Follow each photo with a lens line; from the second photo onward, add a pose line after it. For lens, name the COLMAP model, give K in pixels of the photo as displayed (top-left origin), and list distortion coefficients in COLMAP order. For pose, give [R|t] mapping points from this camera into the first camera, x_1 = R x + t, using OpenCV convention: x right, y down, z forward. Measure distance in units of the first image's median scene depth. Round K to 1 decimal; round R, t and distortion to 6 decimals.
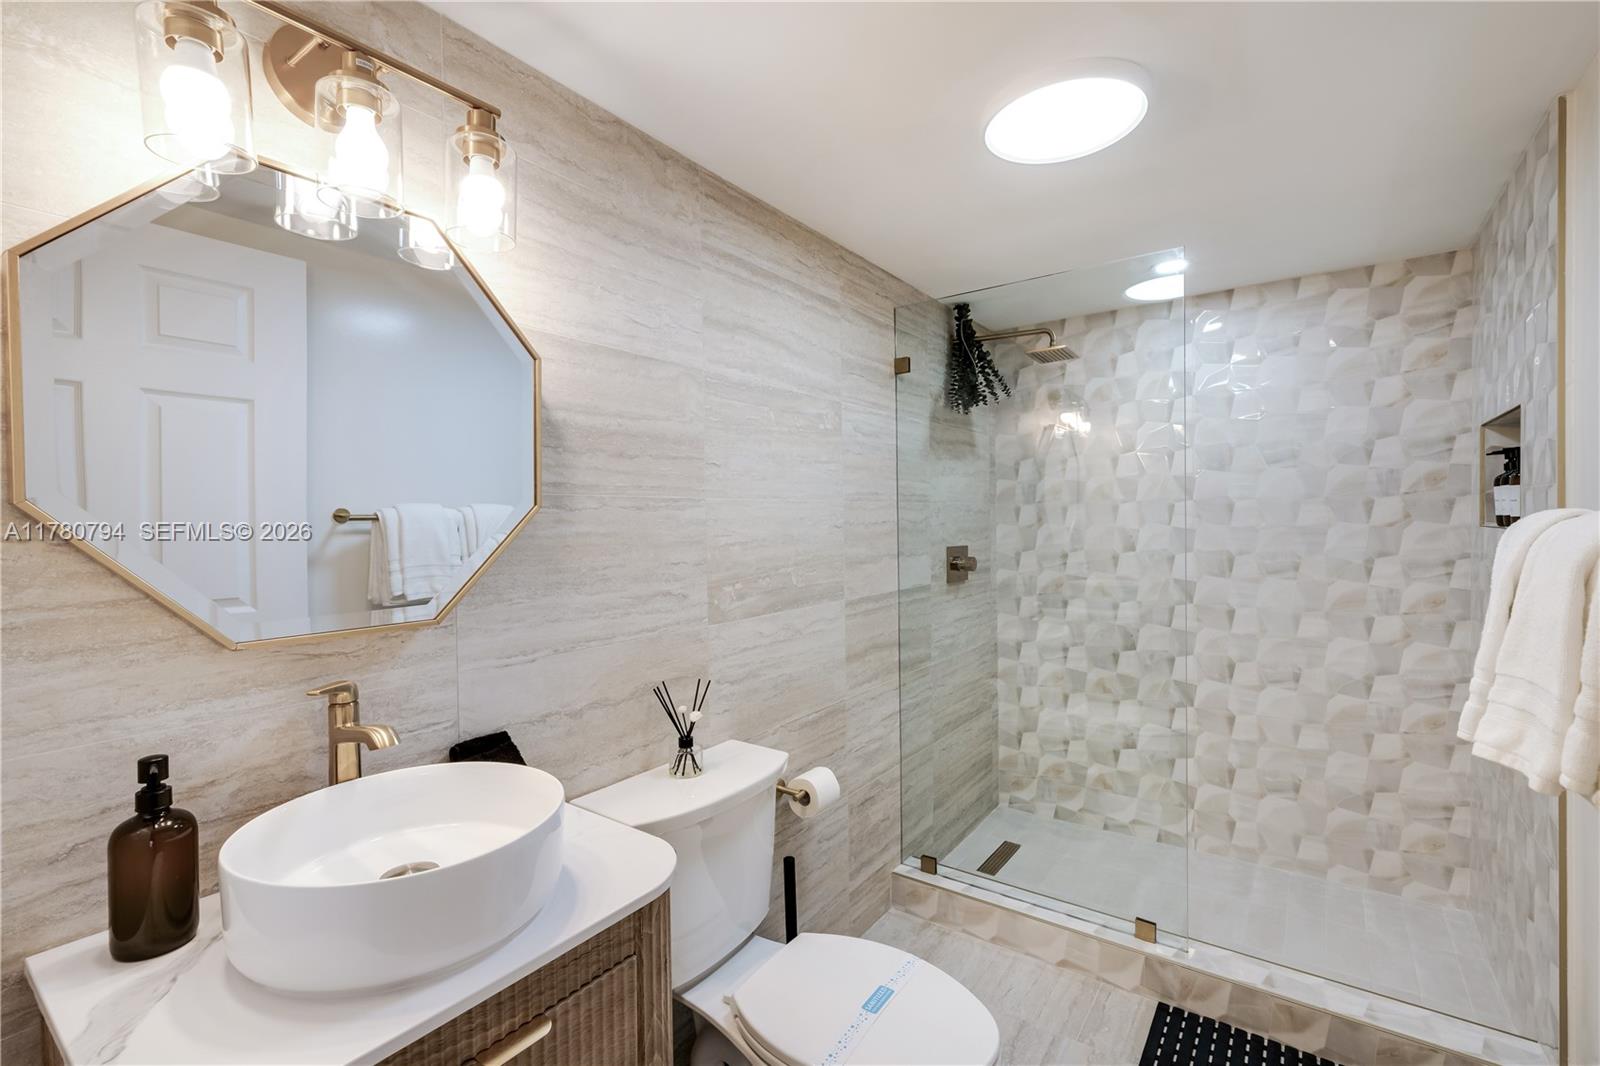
lens RADIAL K [[718.4, 0, 794.2], [0, 718.4, 525.6], [0, 0, 1]] dist [0.001808, 0.000275]
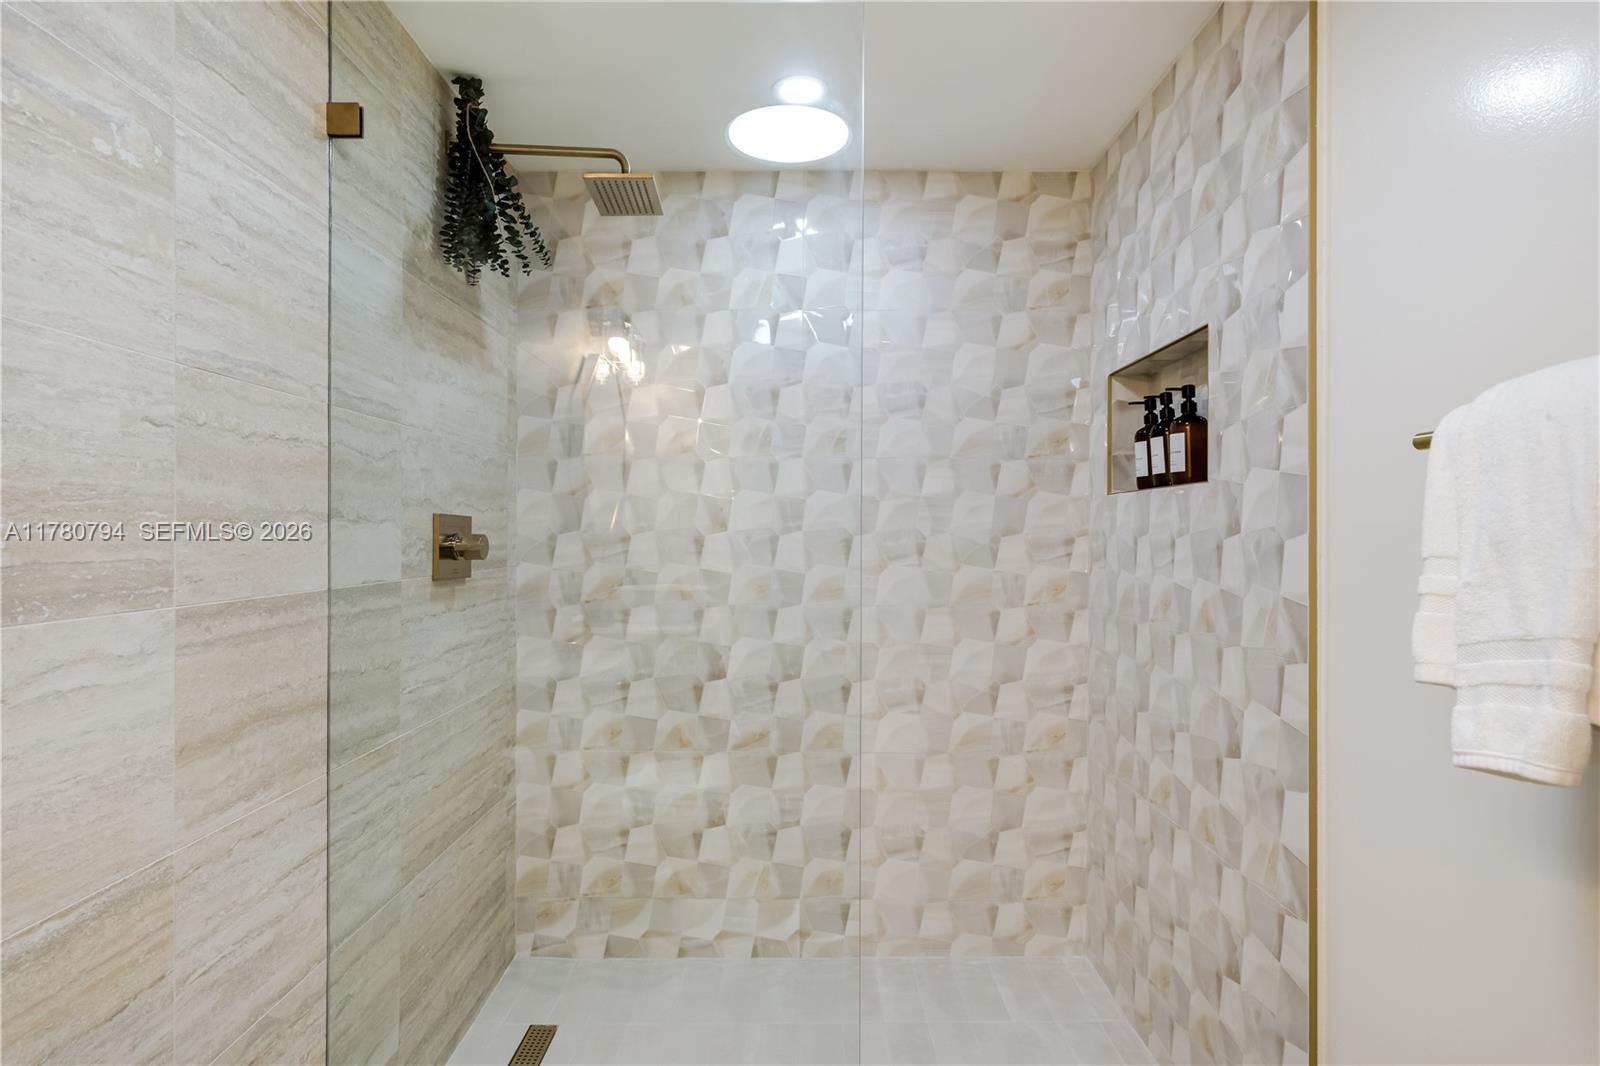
lens RADIAL K [[873.0, 0, 797.6], [0, 873.0, 532.5], [0, 0, 1]] dist [0.001469, 0.000385]
pose [[0.812155, 0.015928, 0.583225, 0.056323], [-0.008079, 0.999838, -0.016057, 0.055347], [-0.583386, 0.008329, 0.812152, 0.330430]]
